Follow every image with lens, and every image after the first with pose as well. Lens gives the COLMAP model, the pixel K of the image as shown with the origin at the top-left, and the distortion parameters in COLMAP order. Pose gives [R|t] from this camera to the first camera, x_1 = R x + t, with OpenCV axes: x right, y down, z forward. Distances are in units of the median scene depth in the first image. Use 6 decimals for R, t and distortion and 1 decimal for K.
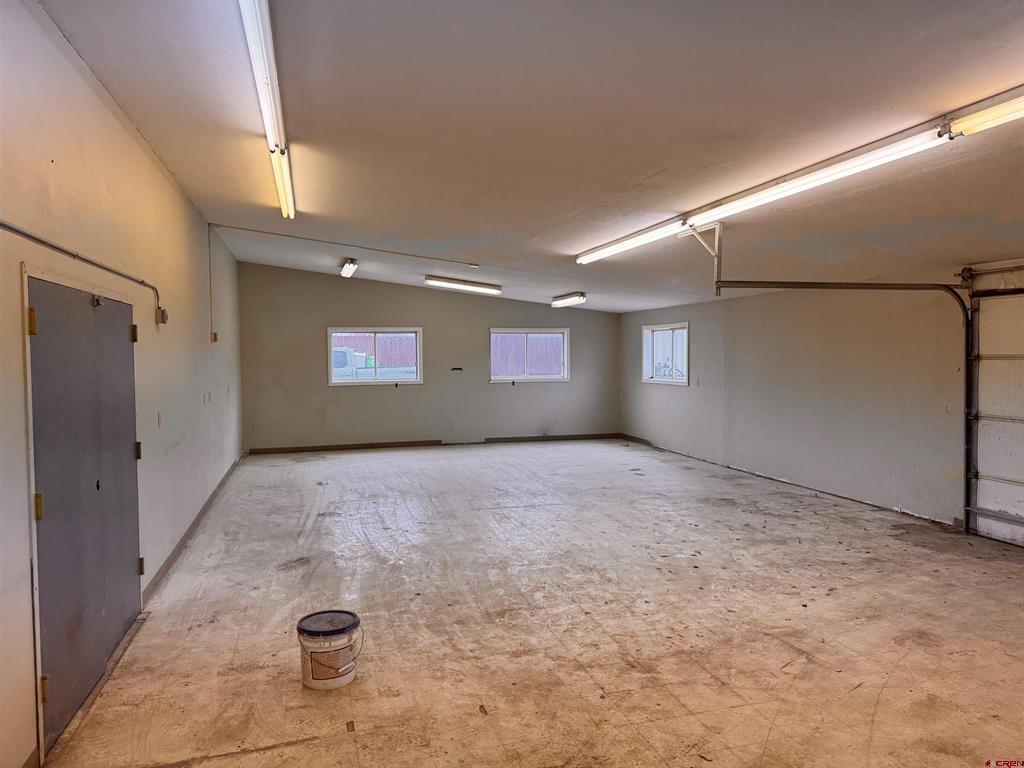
lens RADIAL K [[726.0, 0, 511.7], [0, 726.0, 385.4], [0, 0, 1]] dist [0.108522, -0.179126]
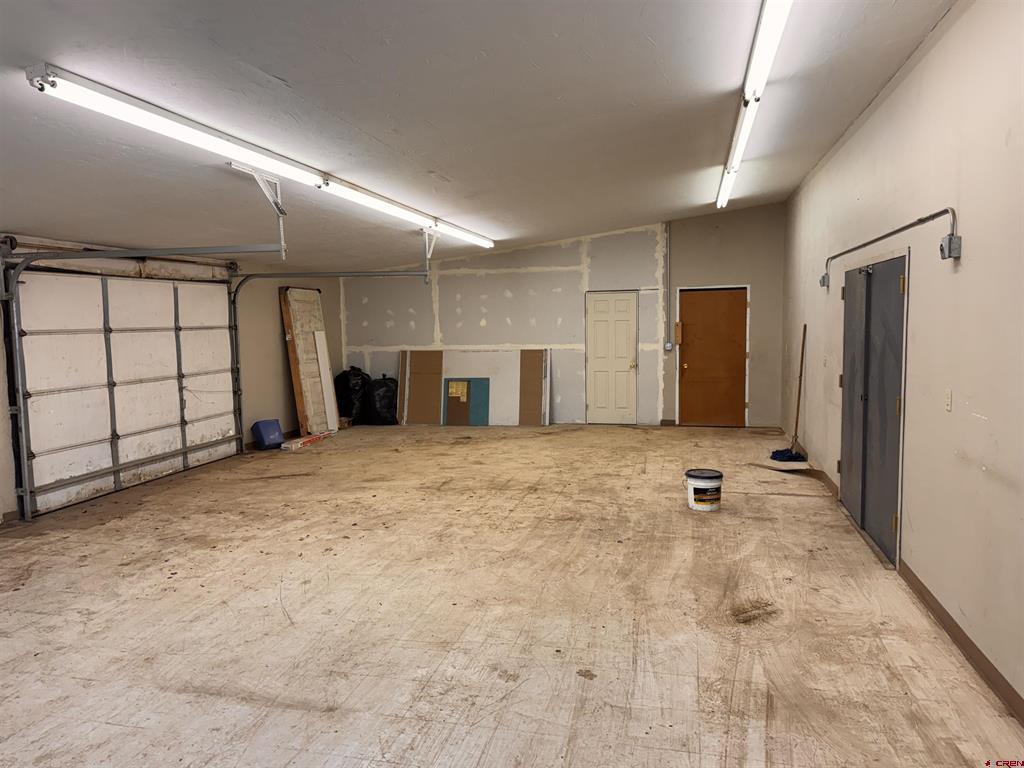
lens RADIAL K [[726.0, 0, 511.7], [0, 726.0, 385.4], [0, 0, 1]] dist [0.108522, -0.179126]
pose [[-0.876406, -0.020761, 0.481126, -0.474503], [0.047015, 0.990609, 0.128388, -0.078957], [-0.479273, 0.135140, -0.867199, 1.881735]]
